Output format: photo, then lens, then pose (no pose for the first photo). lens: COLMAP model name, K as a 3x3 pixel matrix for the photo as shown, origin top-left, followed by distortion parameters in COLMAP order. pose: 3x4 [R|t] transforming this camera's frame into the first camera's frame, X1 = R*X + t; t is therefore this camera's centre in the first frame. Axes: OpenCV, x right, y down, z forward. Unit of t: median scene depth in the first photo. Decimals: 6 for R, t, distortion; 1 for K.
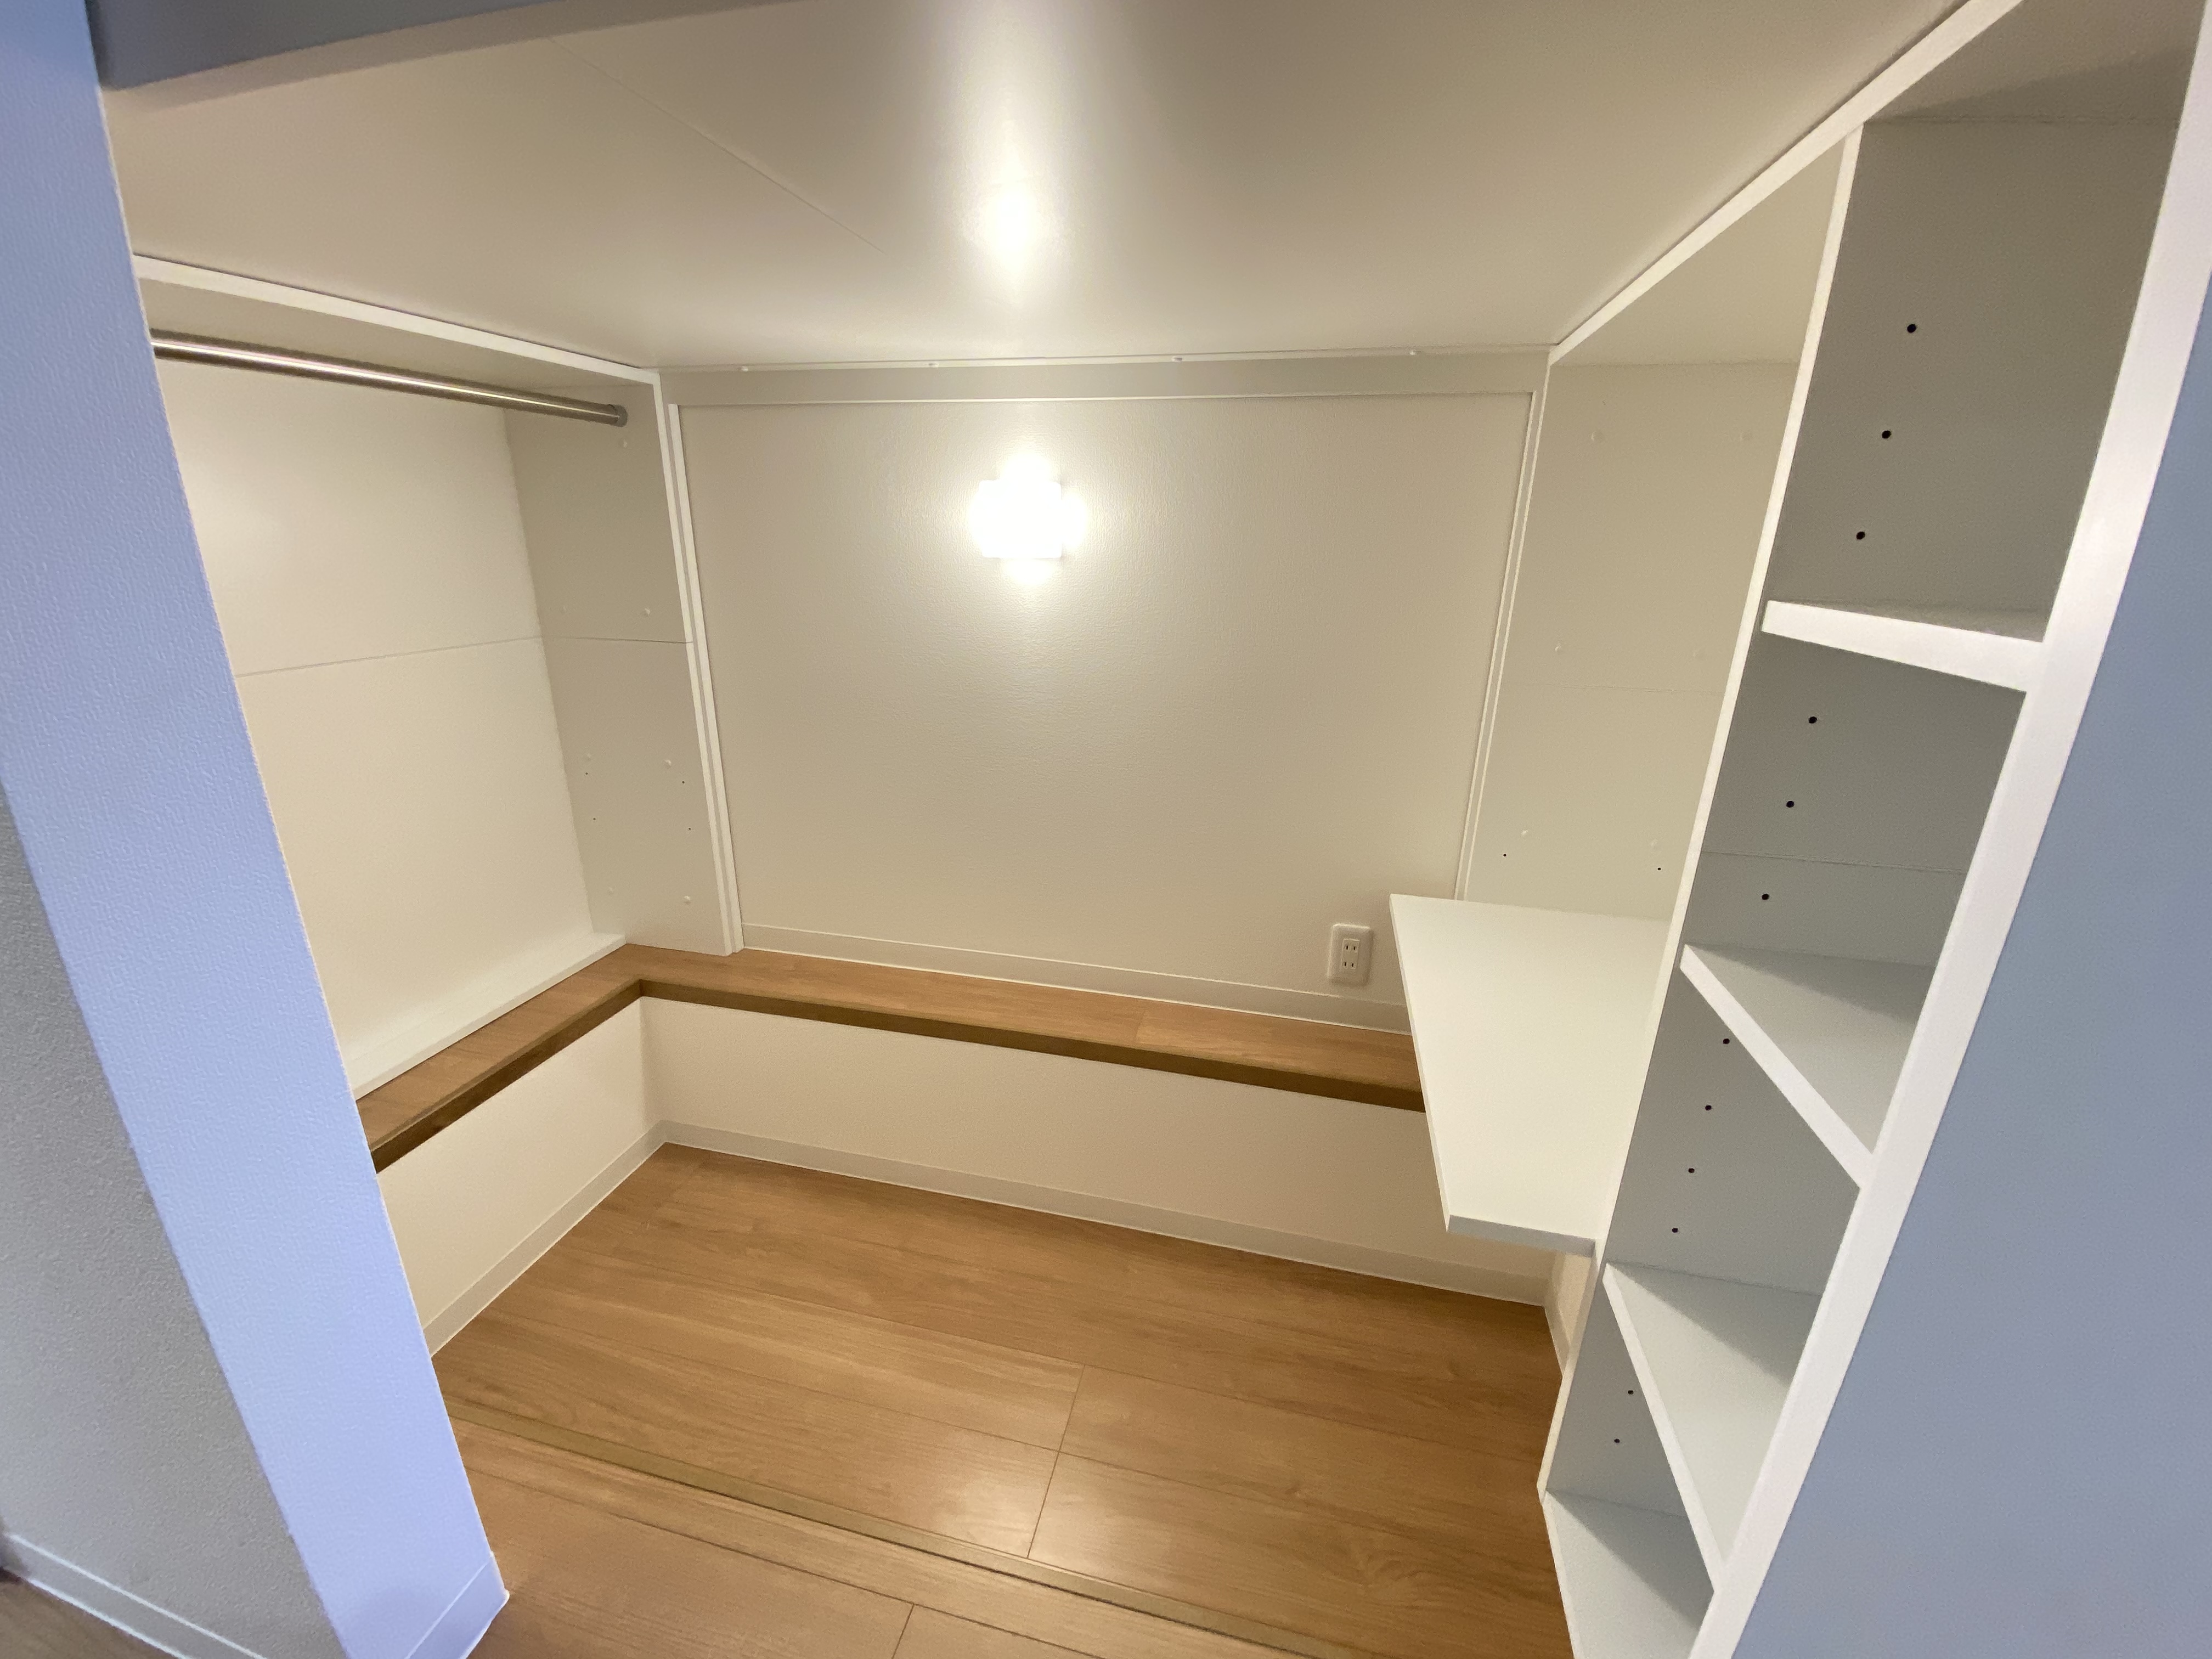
lens RADIAL K [[894.4, 0, 1094.2], [0, 894.4, 831.0], [0, 0, 1]] dist [0.014508, -0.015644]
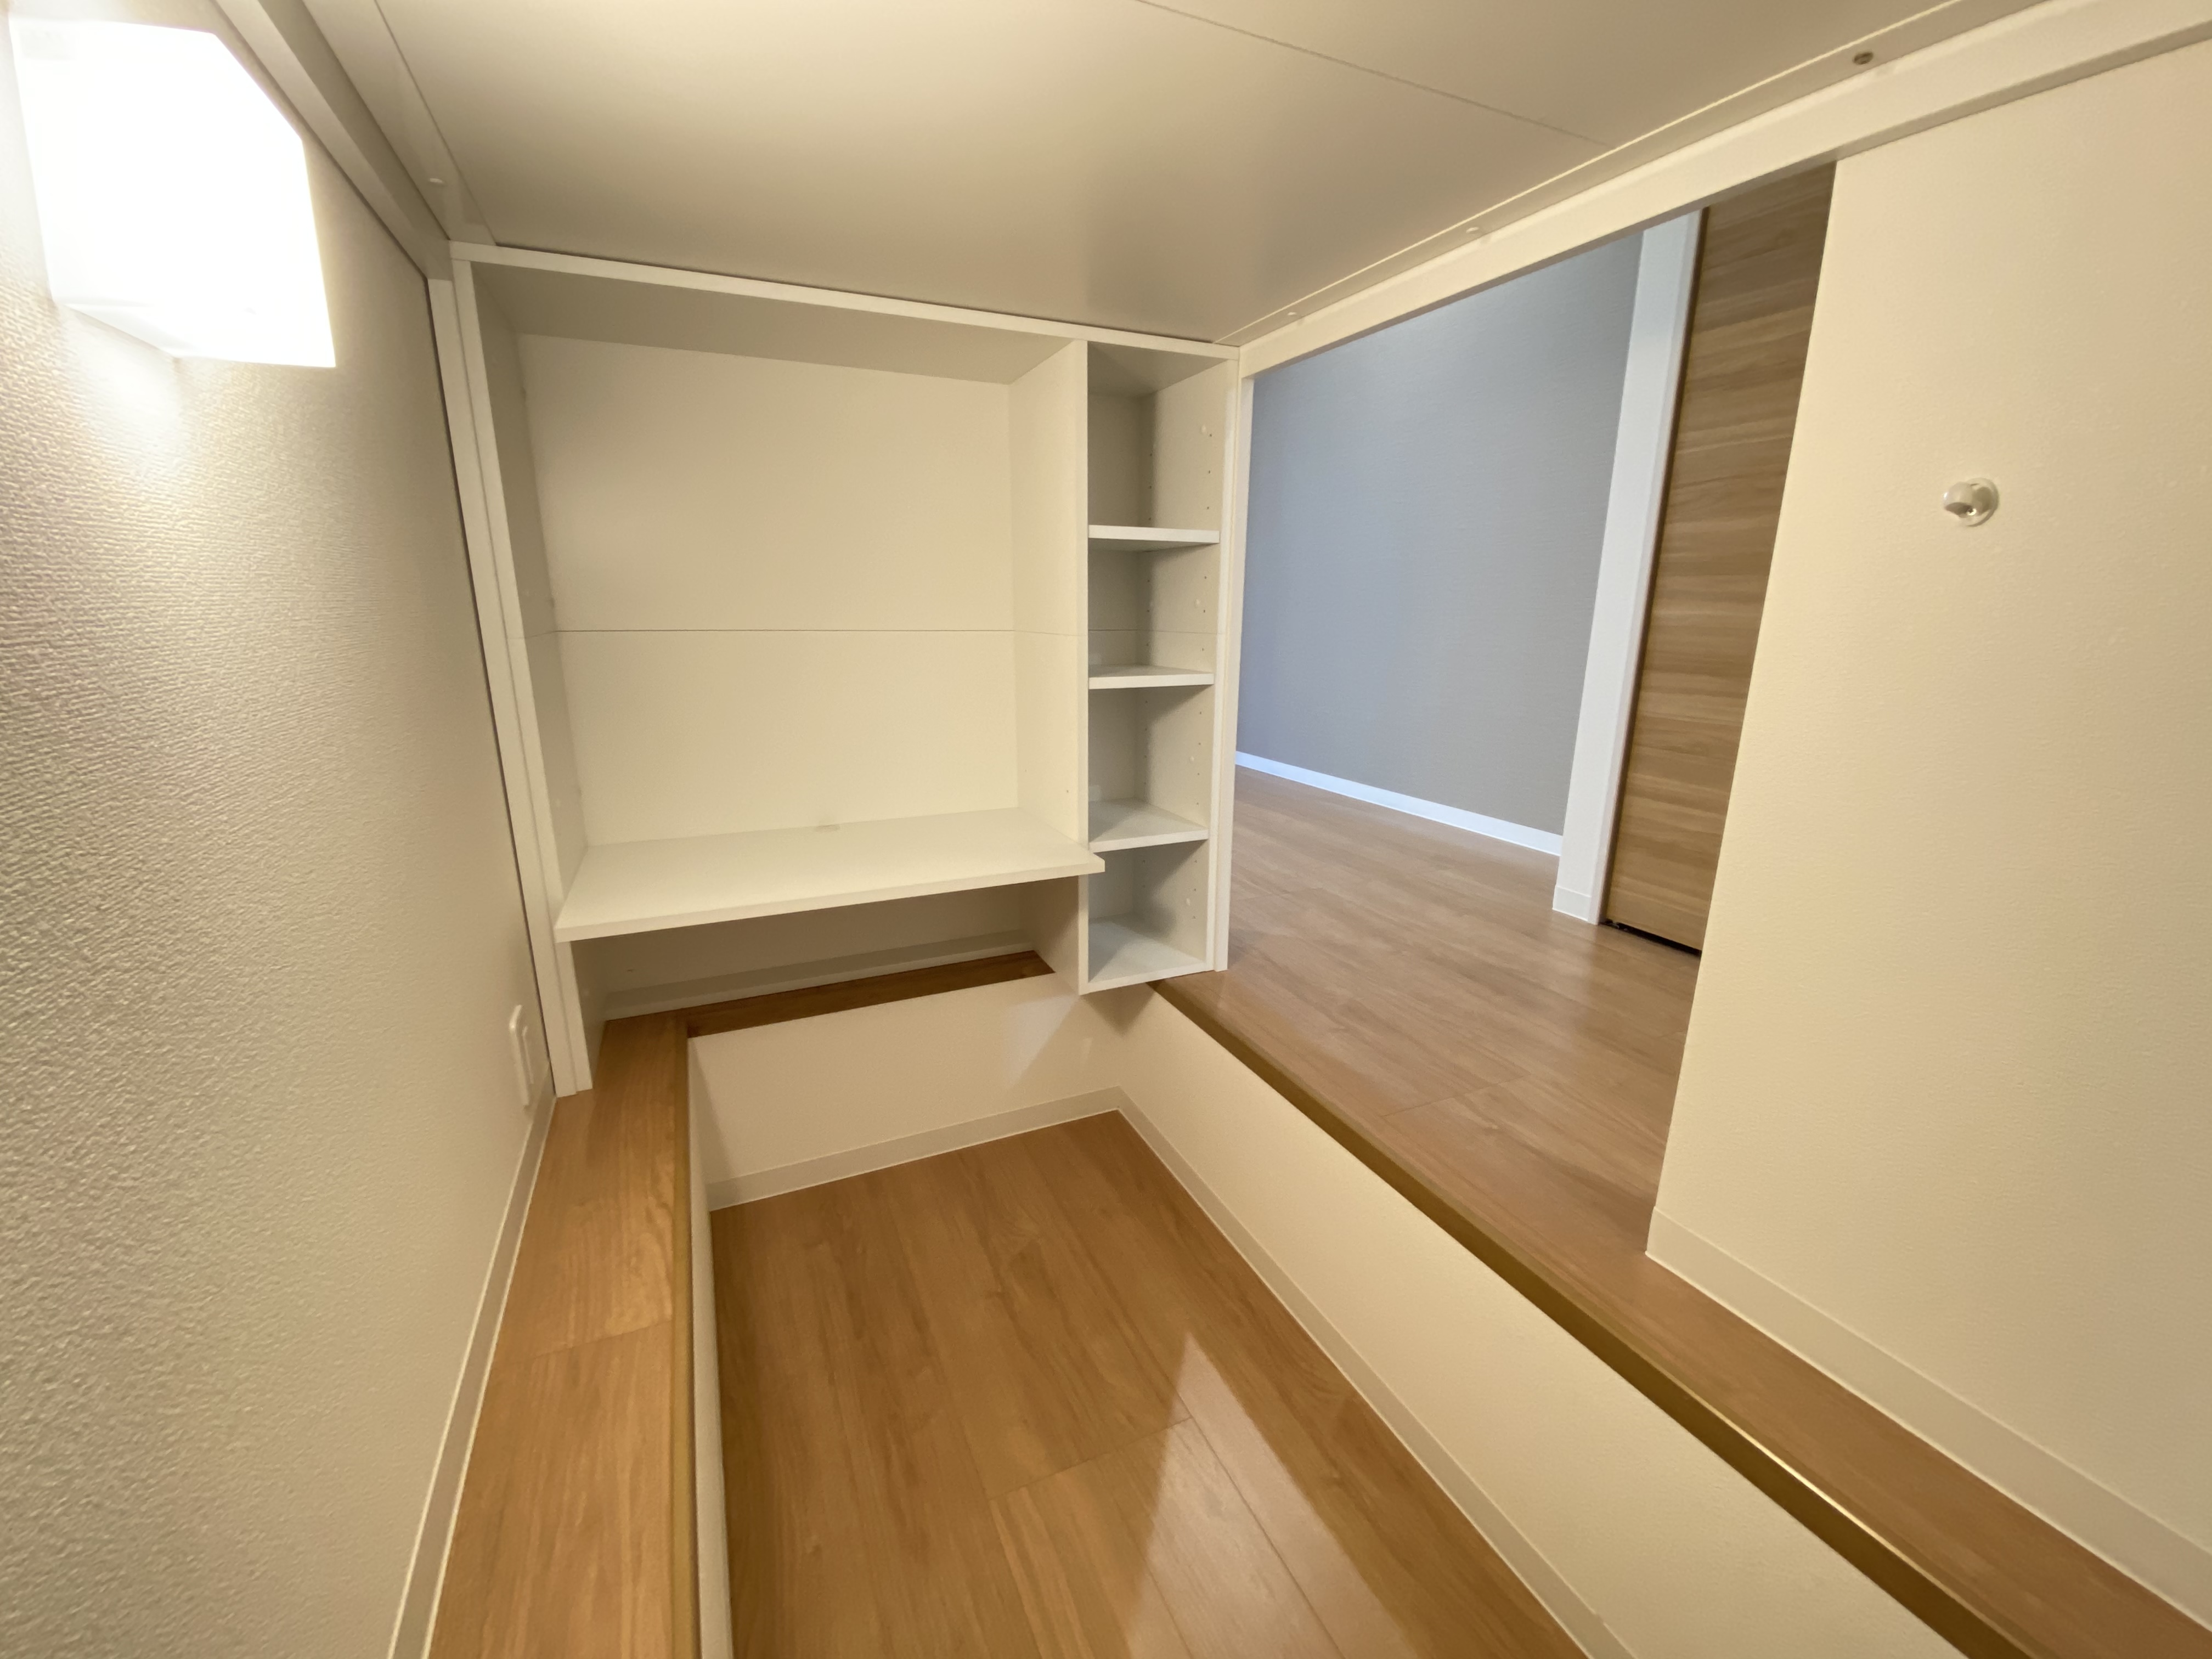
lens RADIAL K [[894.4, 0, 1094.2], [0, 894.4, 831.0], [0, 0, 1]] dist [0.014508, -0.015644]
pose [[-0.624357, -0.199593, 0.755209, -0.543434], [0.239907, 0.871082, 0.428557, -0.232395], [-0.743386, 0.448752, -0.495983, 1.051903]]
